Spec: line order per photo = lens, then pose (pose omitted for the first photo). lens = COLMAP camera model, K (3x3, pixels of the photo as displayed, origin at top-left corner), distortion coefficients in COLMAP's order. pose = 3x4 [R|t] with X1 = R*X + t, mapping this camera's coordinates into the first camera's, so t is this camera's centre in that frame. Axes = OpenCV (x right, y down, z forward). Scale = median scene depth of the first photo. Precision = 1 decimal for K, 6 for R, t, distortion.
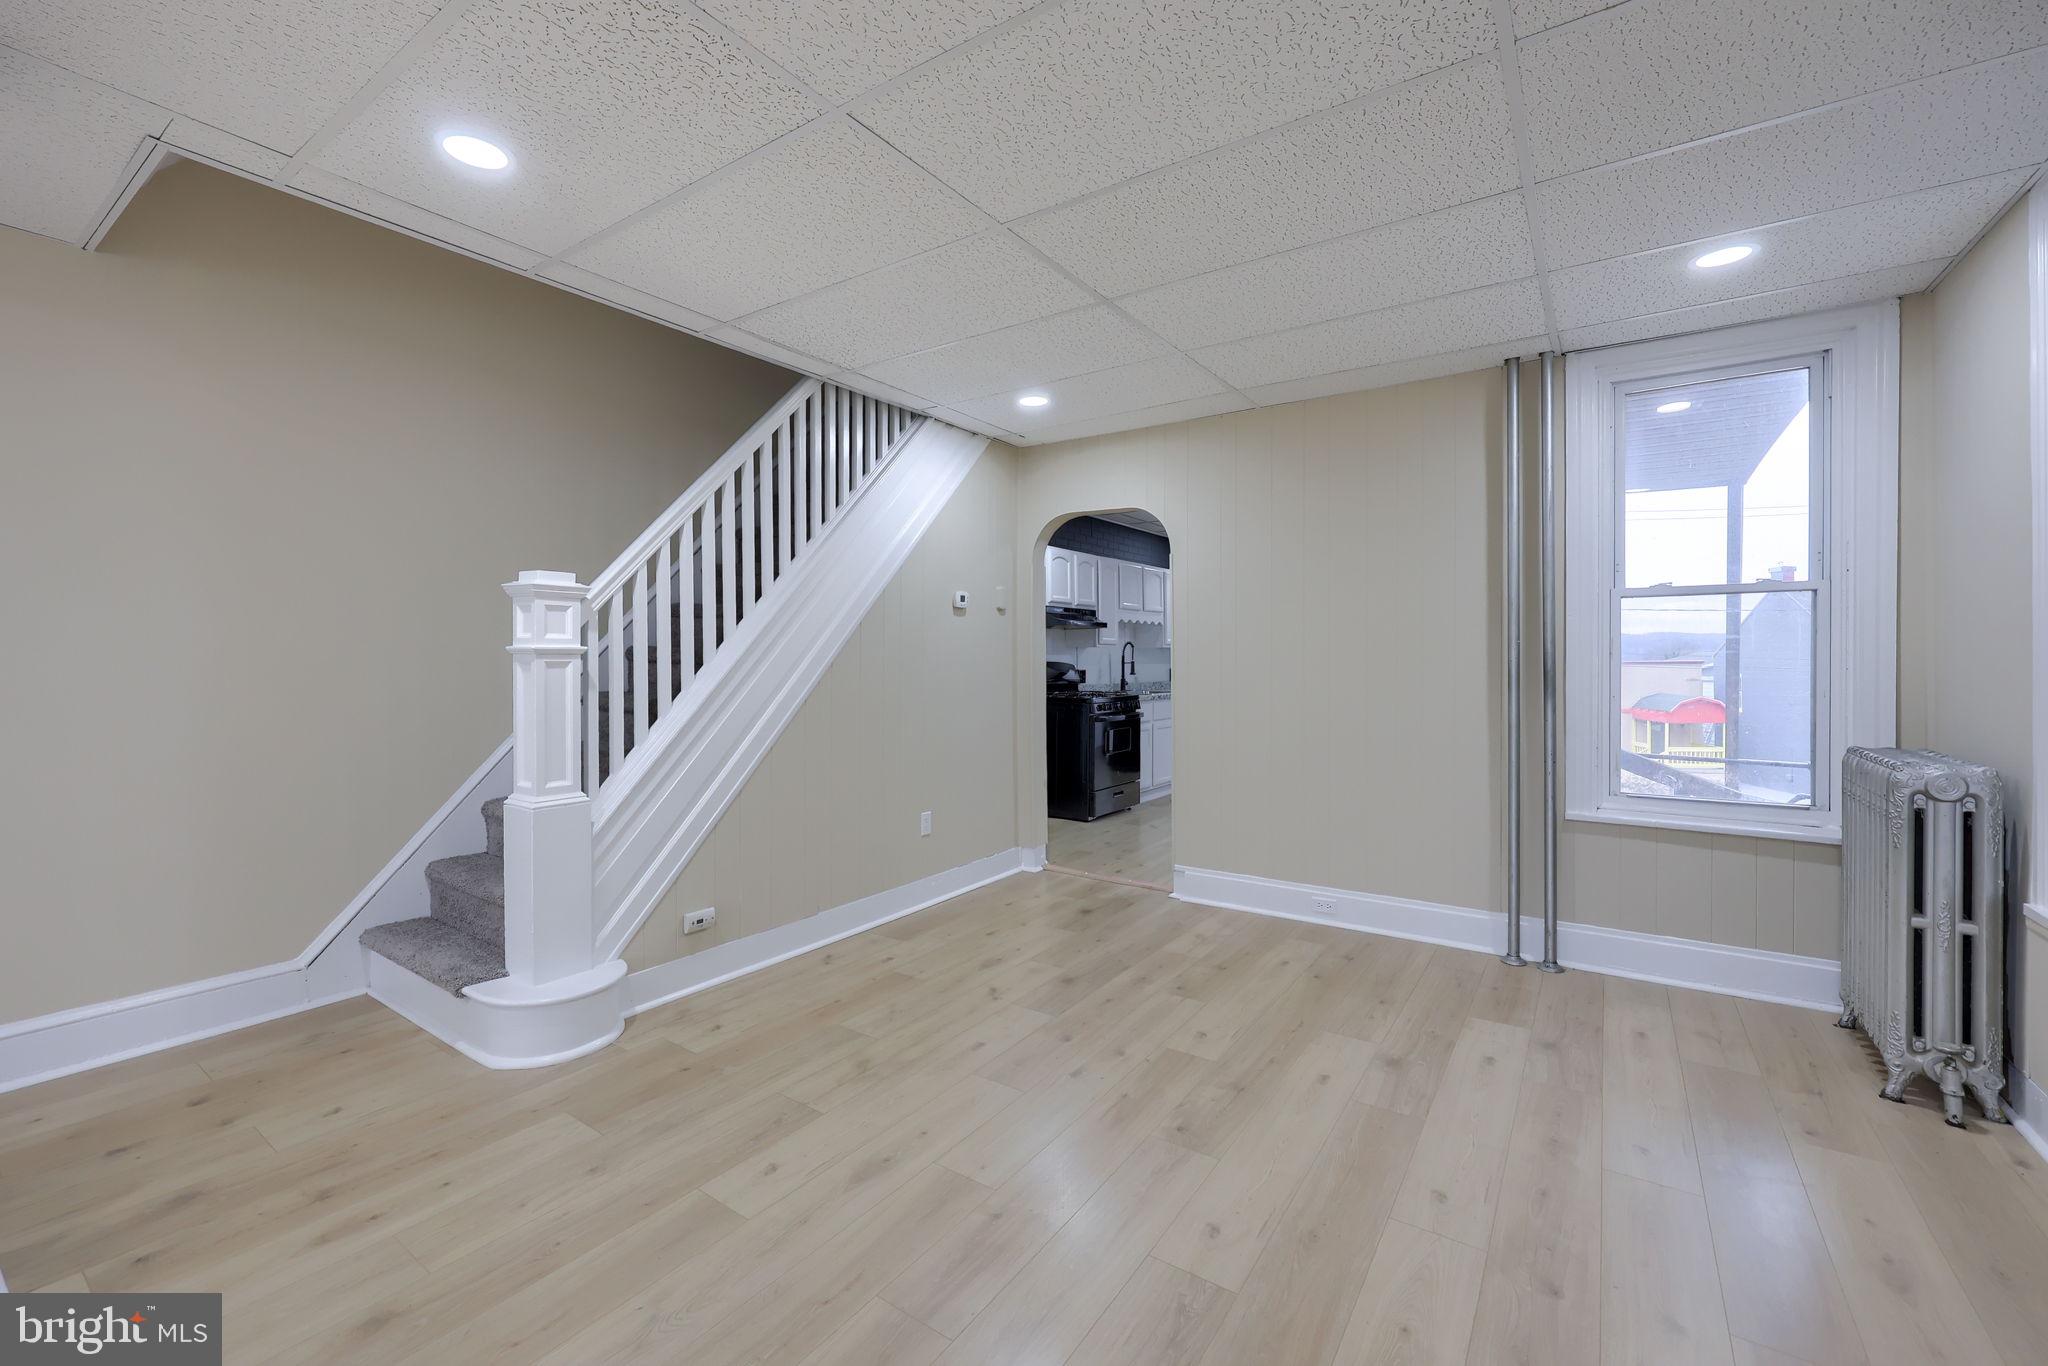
lens RADIAL K [[839.7, 0, 1022.4], [0, 839.7, 671.5], [0, 0, 1]] dist [-0.000832, -0.000328]
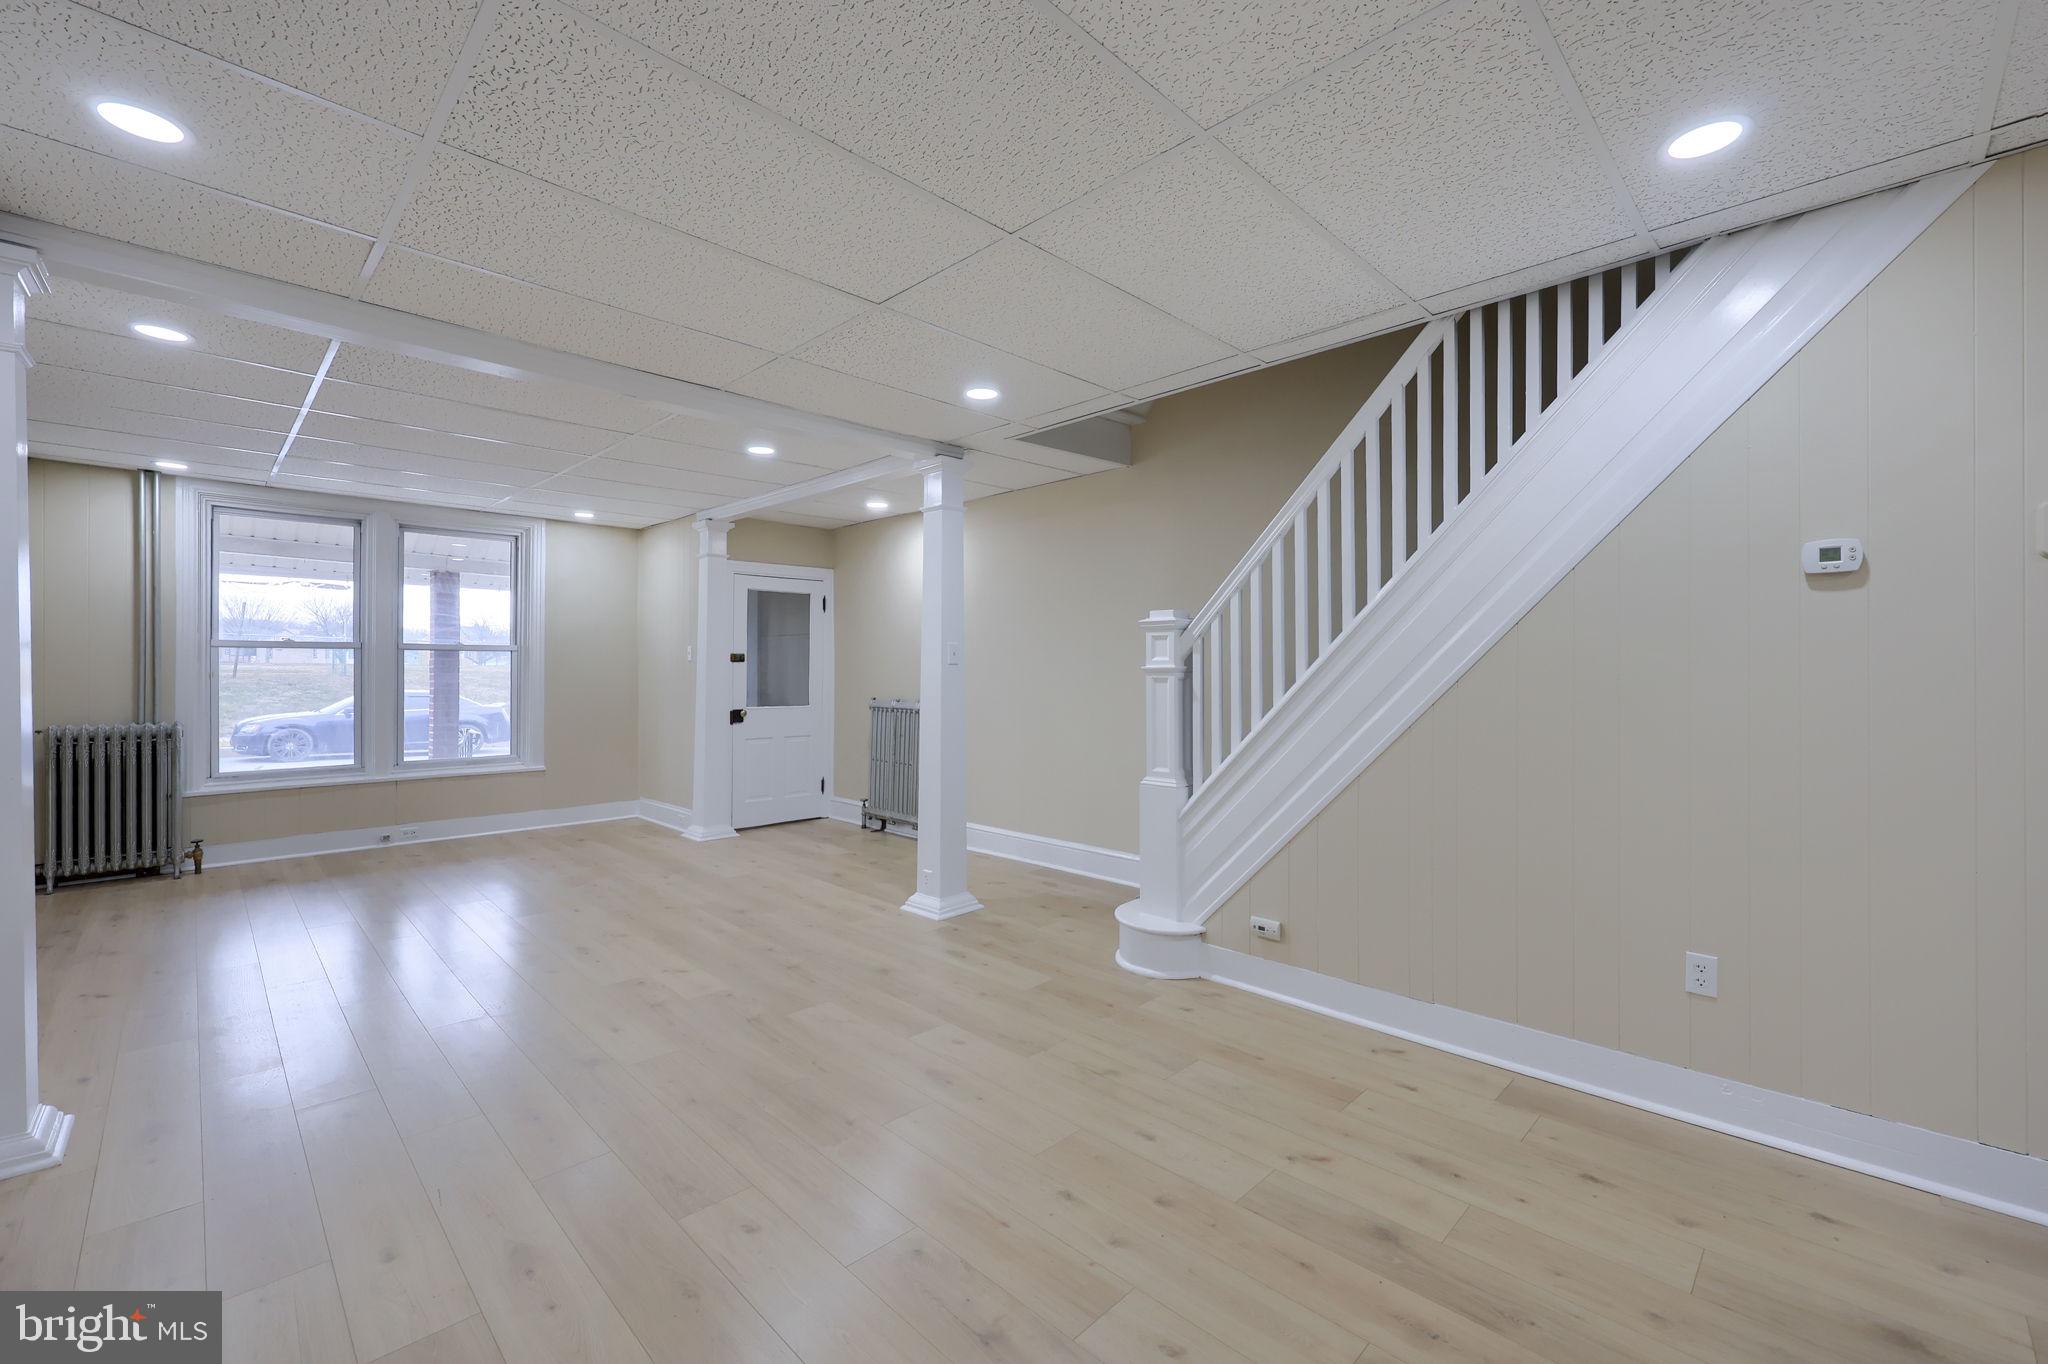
lens RADIAL K [[849.2, 0, 1010.6], [0, 849.2, 676.0], [0, 0, 1]] dist [-0.001956, -0.000407]
pose [[-0.191088, 0.004014, -0.981565, 0.664804], [-0.015652, 0.999852, 0.007136, -0.016458], [0.981448, 0.016727, -0.190997, 0.839138]]
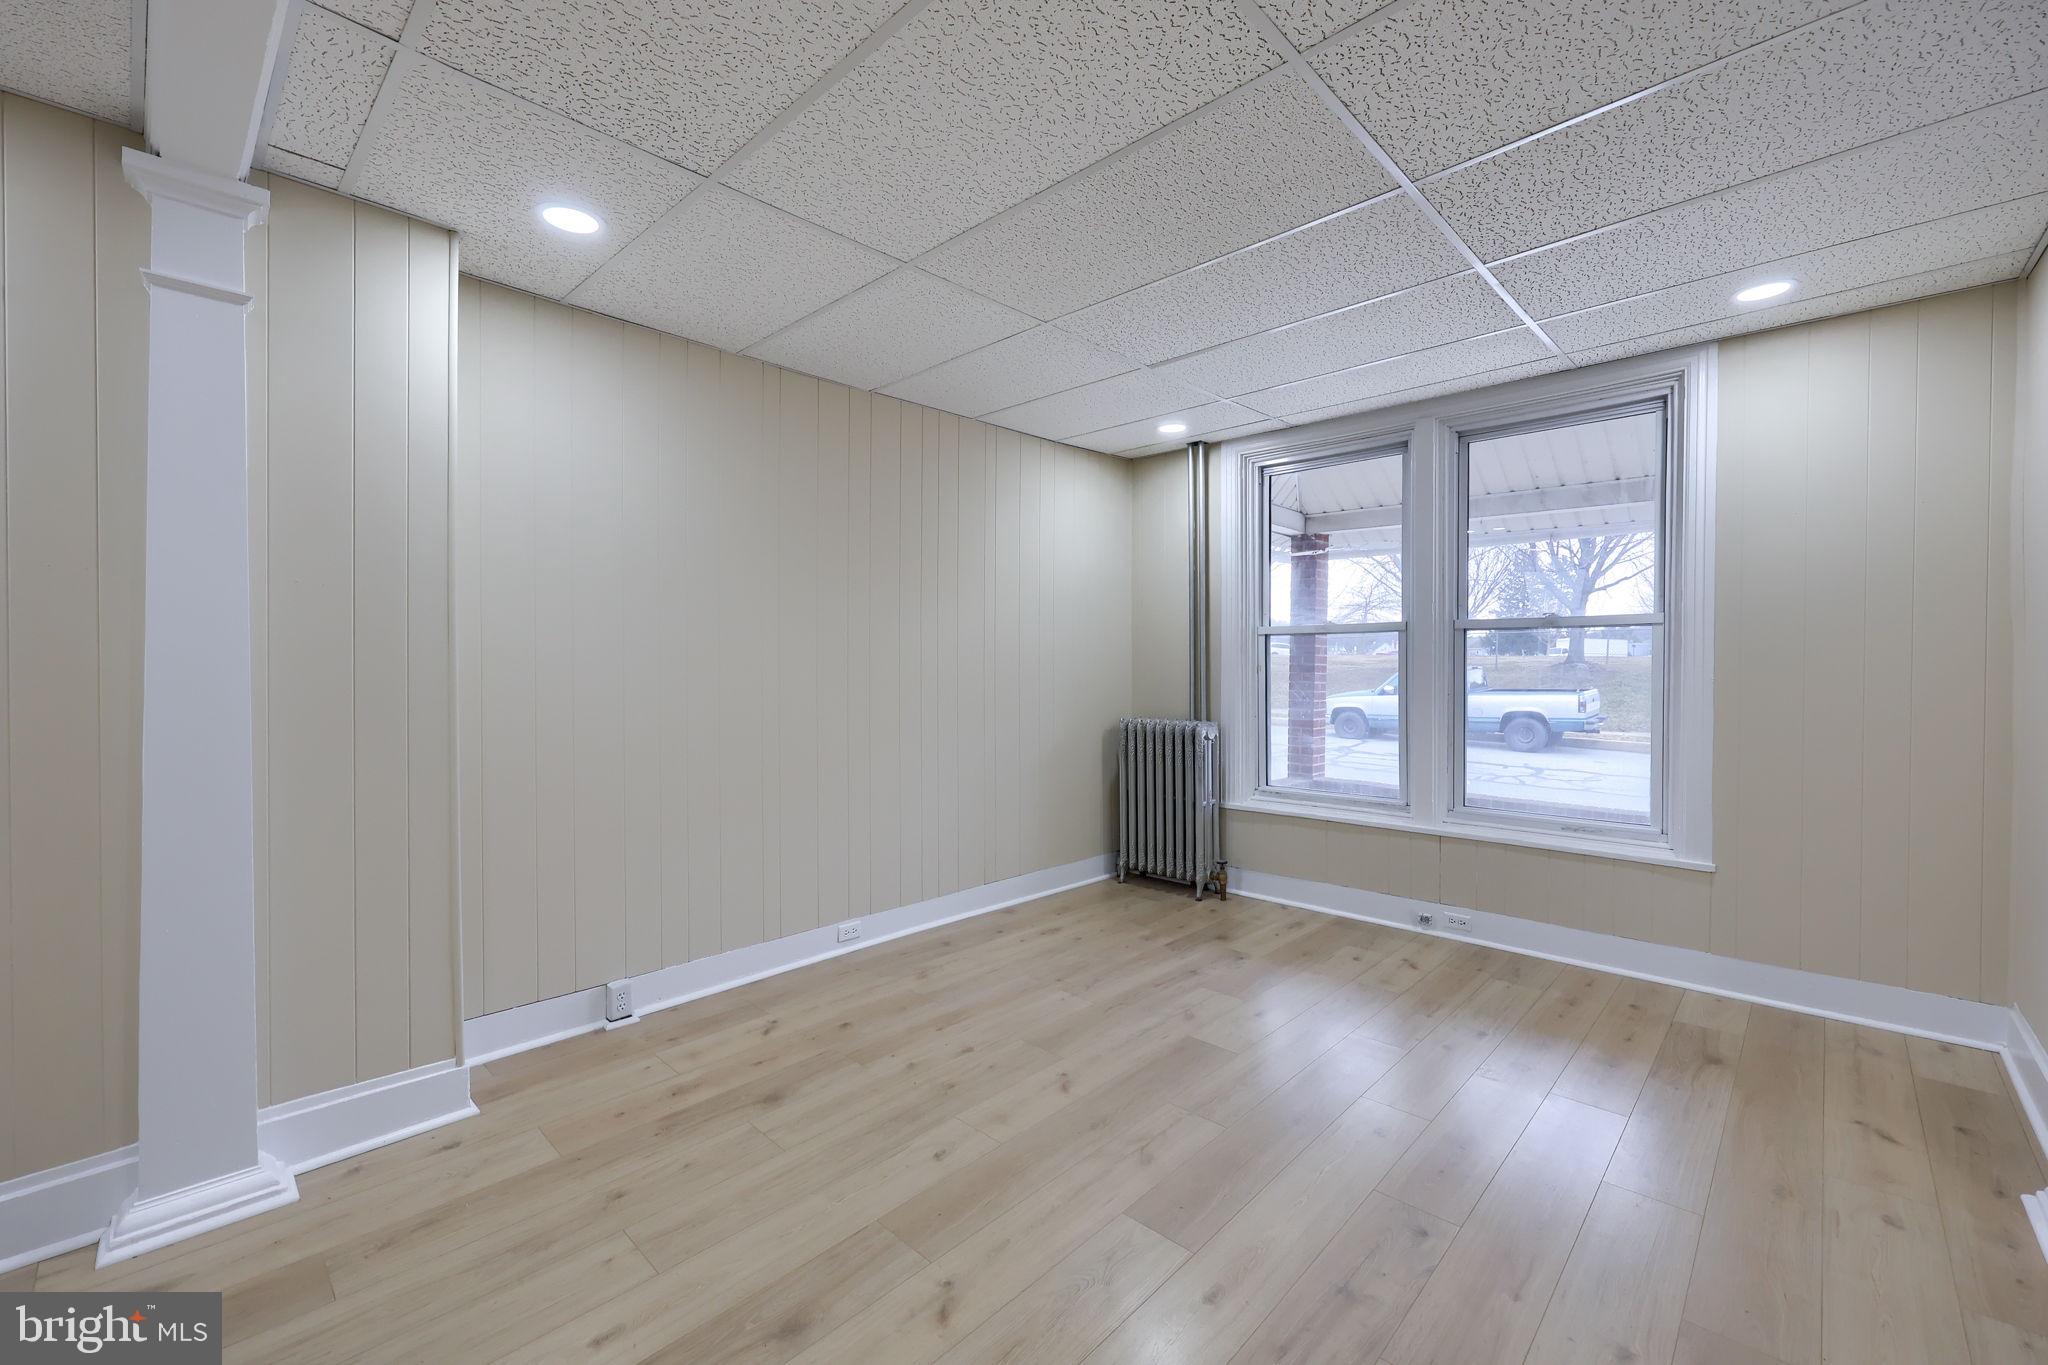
lens RADIAL K [[839.7, 0, 1022.4], [0, 839.7, 671.0], [0, 0, 1]] dist [-0.000832, -0.000328]
pose [[-0.988487, -0.003568, 0.151262, -0.509790], [-0.000079, 0.999734, 0.023068, -0.009315], [-0.151304, 0.022791, -0.988225, 0.407500]]
